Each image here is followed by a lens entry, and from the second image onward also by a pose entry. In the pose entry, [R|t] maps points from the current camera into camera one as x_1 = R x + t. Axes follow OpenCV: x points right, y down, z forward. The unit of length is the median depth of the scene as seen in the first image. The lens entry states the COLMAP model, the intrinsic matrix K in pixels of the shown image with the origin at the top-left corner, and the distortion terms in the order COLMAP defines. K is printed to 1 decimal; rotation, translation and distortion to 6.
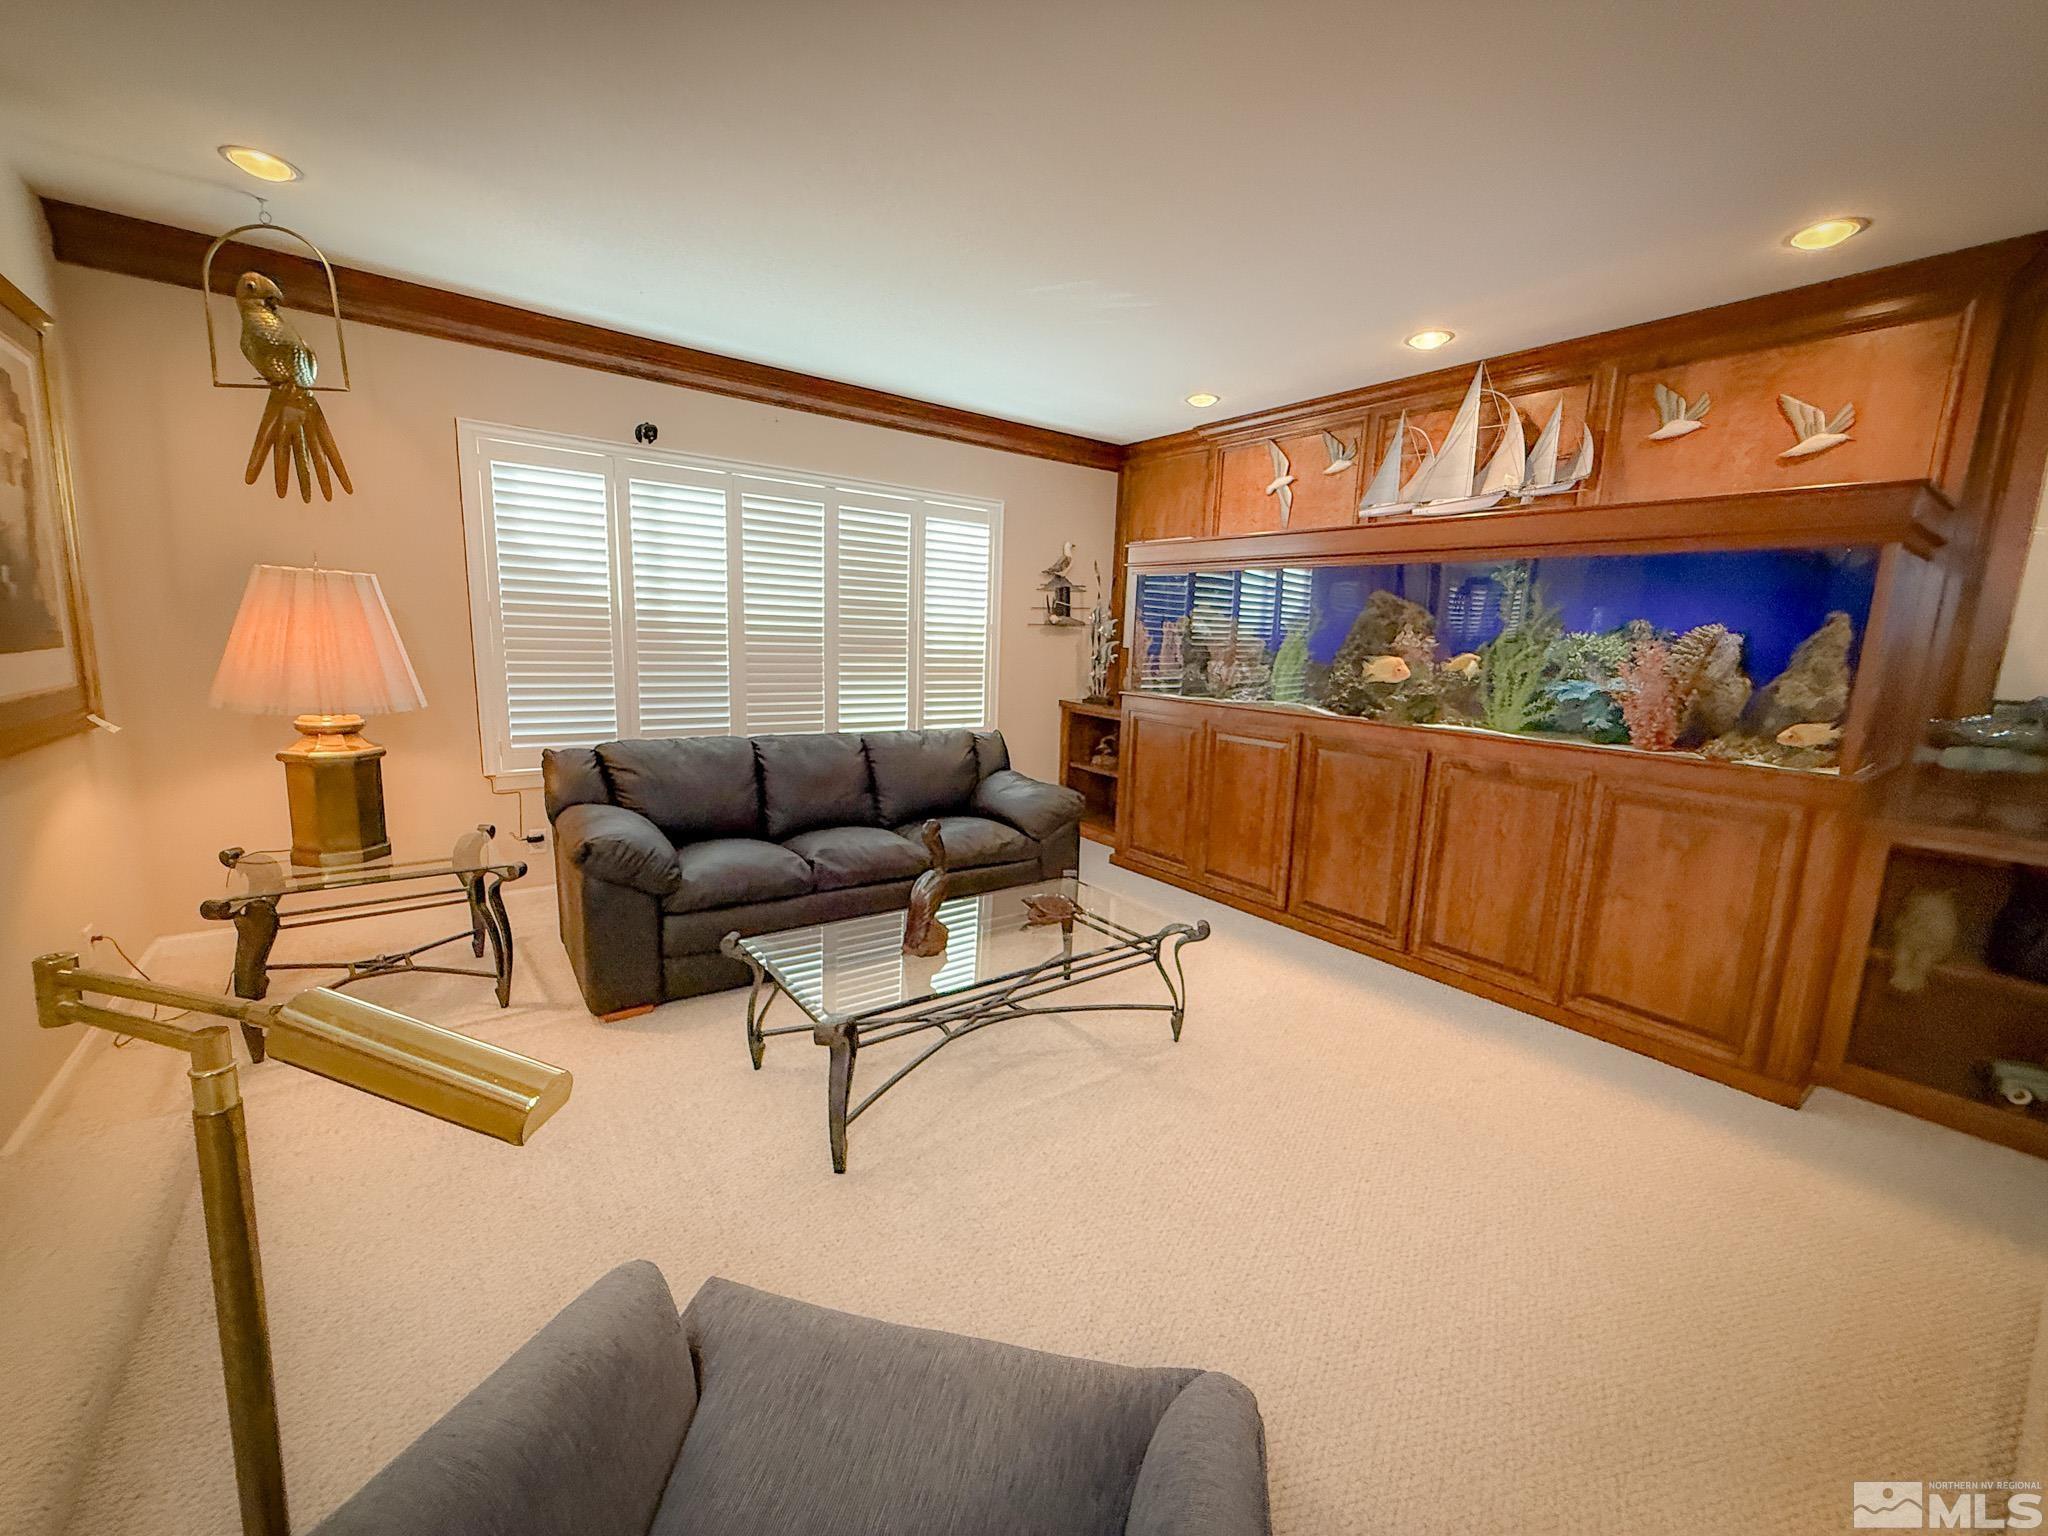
lens RADIAL K [[818.7, 0, 1019.3], [0, 818.7, 770.7], [0, 0, 1]] dist [0.006482, -0.000380]
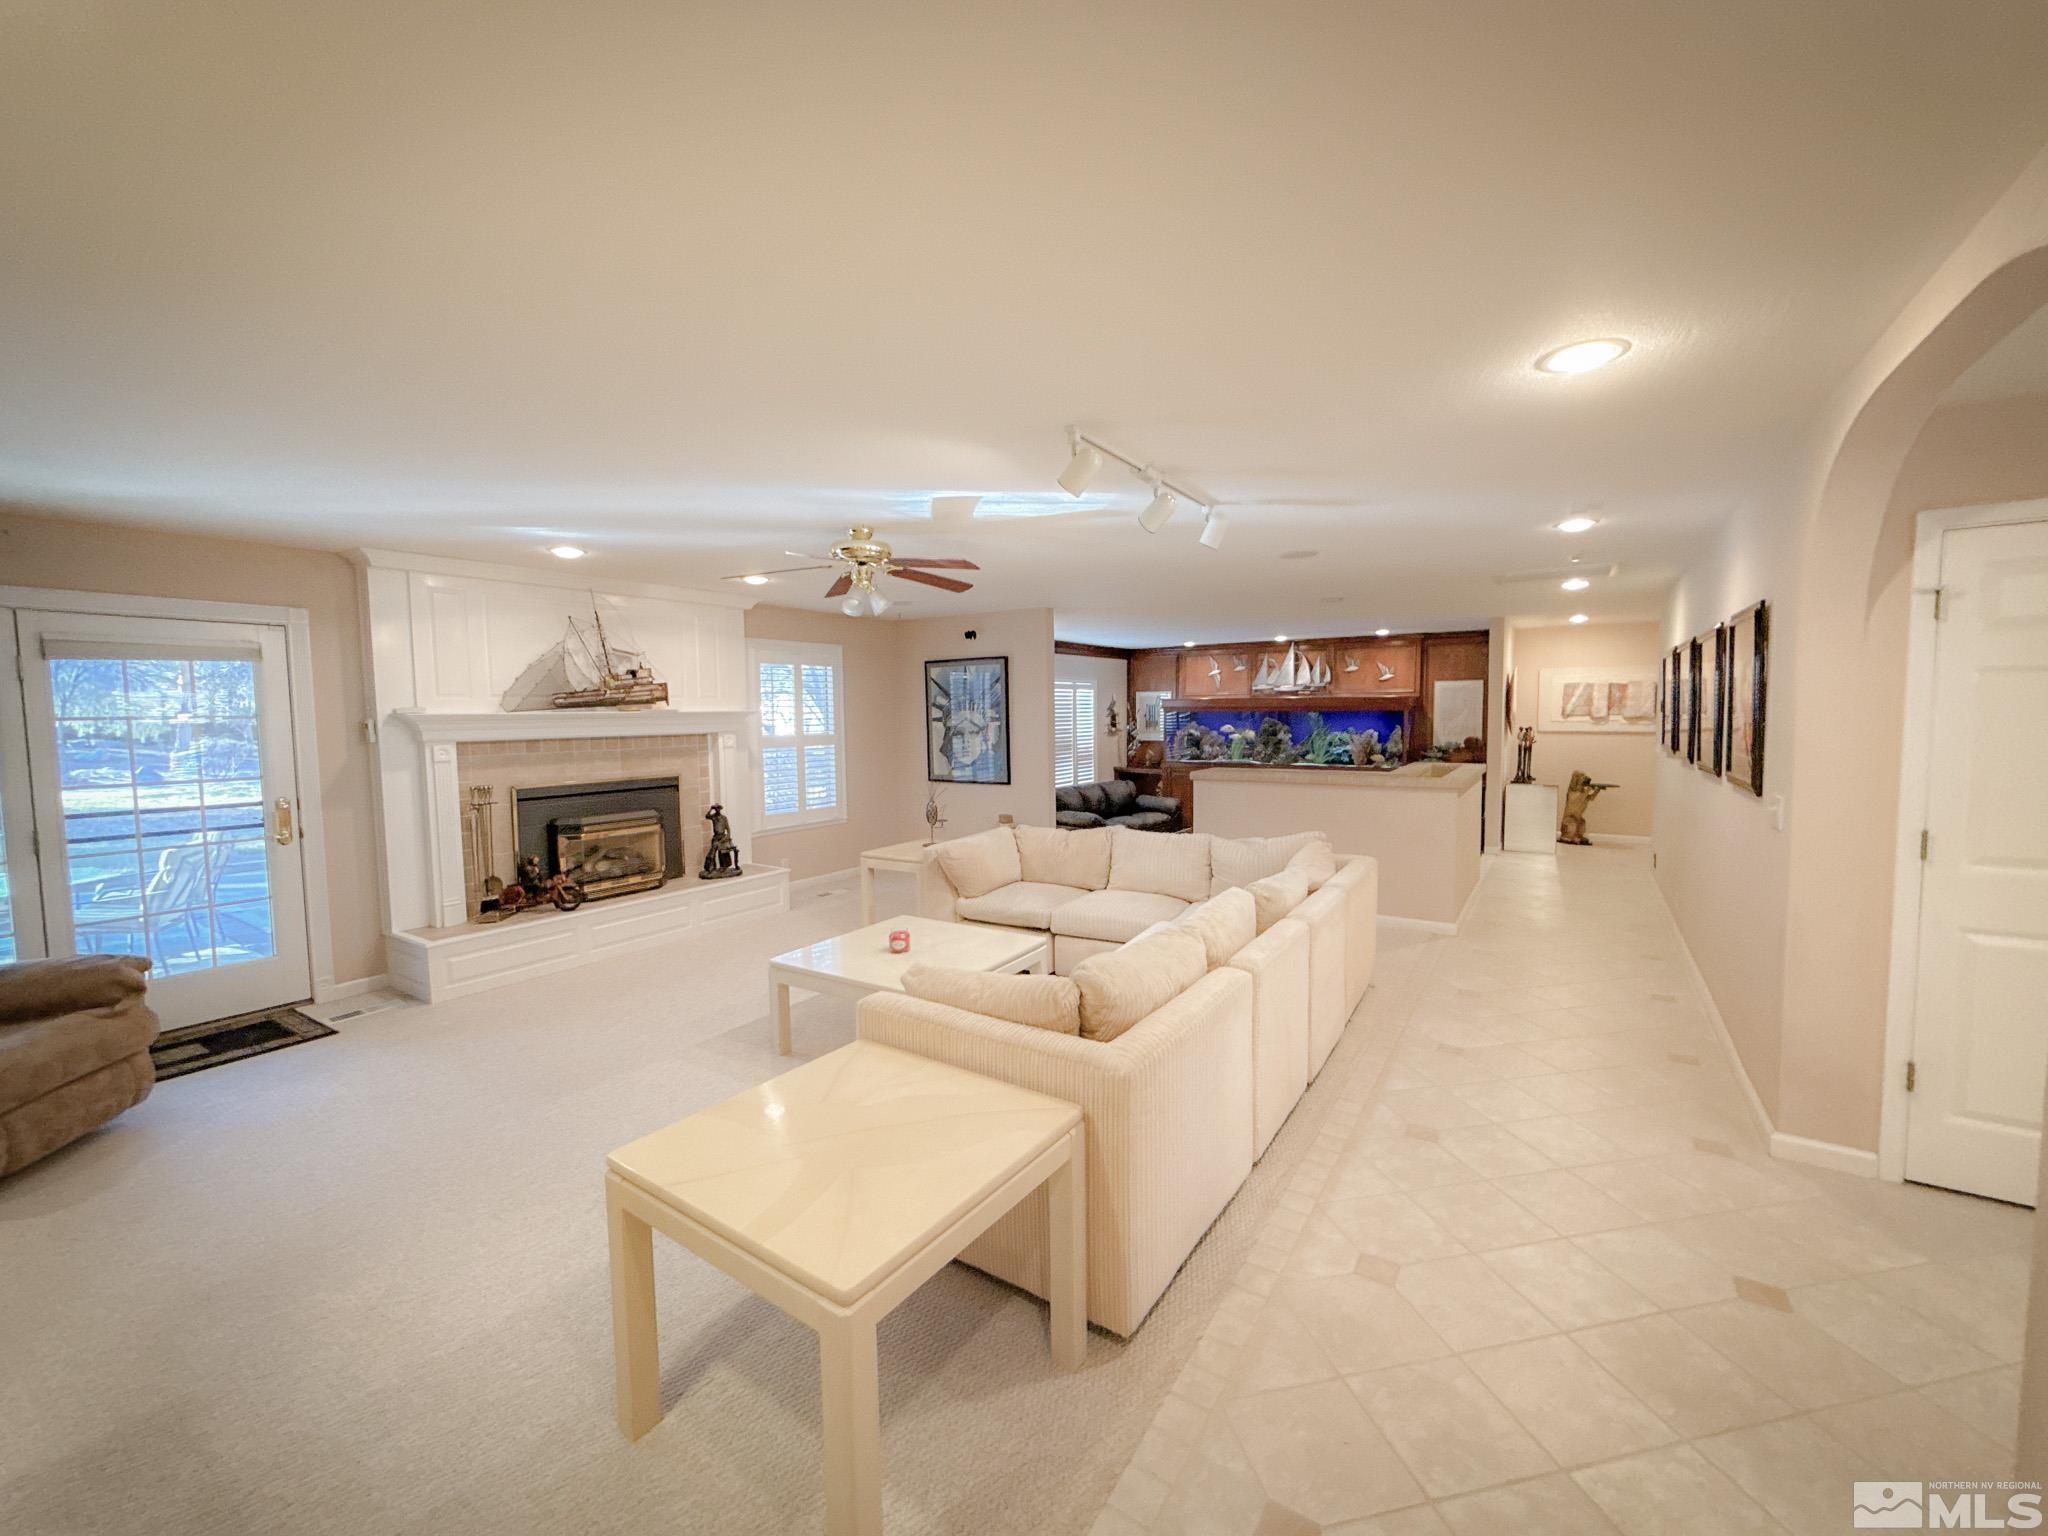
lens RADIAL K [[818.7, 0, 1019.7], [0, 818.7, 773.8], [0, 0, 1]] dist [0.006482, -0.000380]
pose [[0.945254, -0.074404, 0.317740, -1.348171], [0.100193, 0.992804, -0.065586, 0.072527], [-0.310574, 0.093830, 0.945907, -1.450405]]
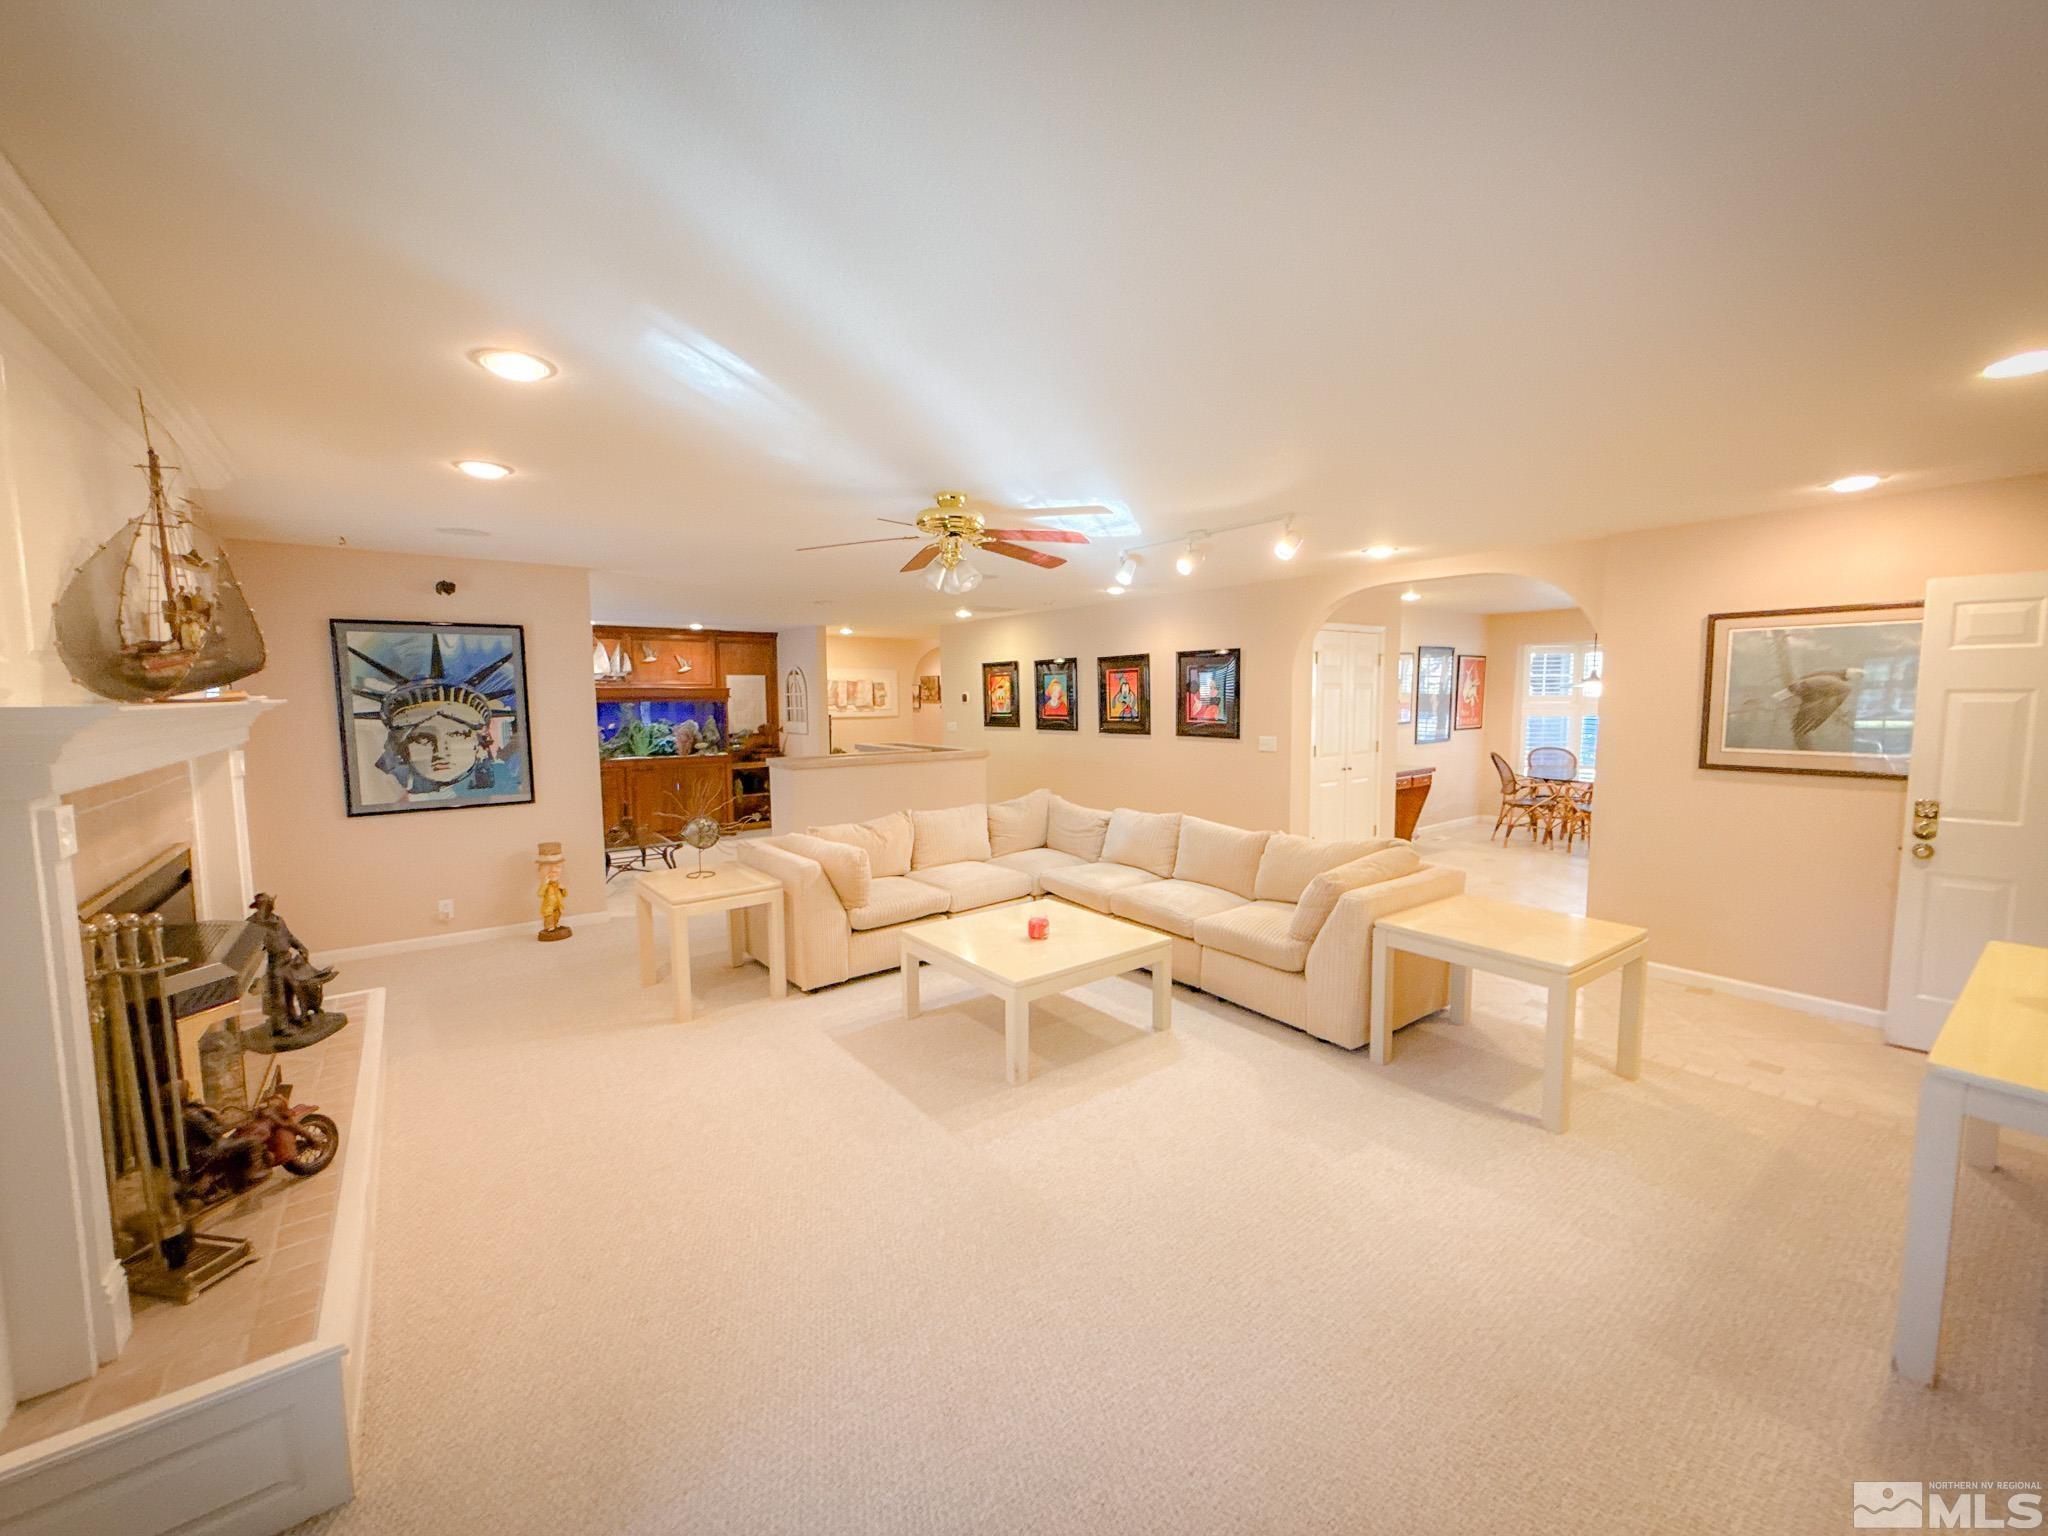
lens RADIAL K [[818.7, 0, 1029.5], [0, 818.7, 759.5], [0, 0, 1]] dist [0.006482, -0.000380]
pose [[-0.009461, -0.120734, 0.992640, -2.215690], [0.172067, 0.977681, 0.120555, -0.143032], [-0.985040, 0.171941, 0.011525, -0.401203]]
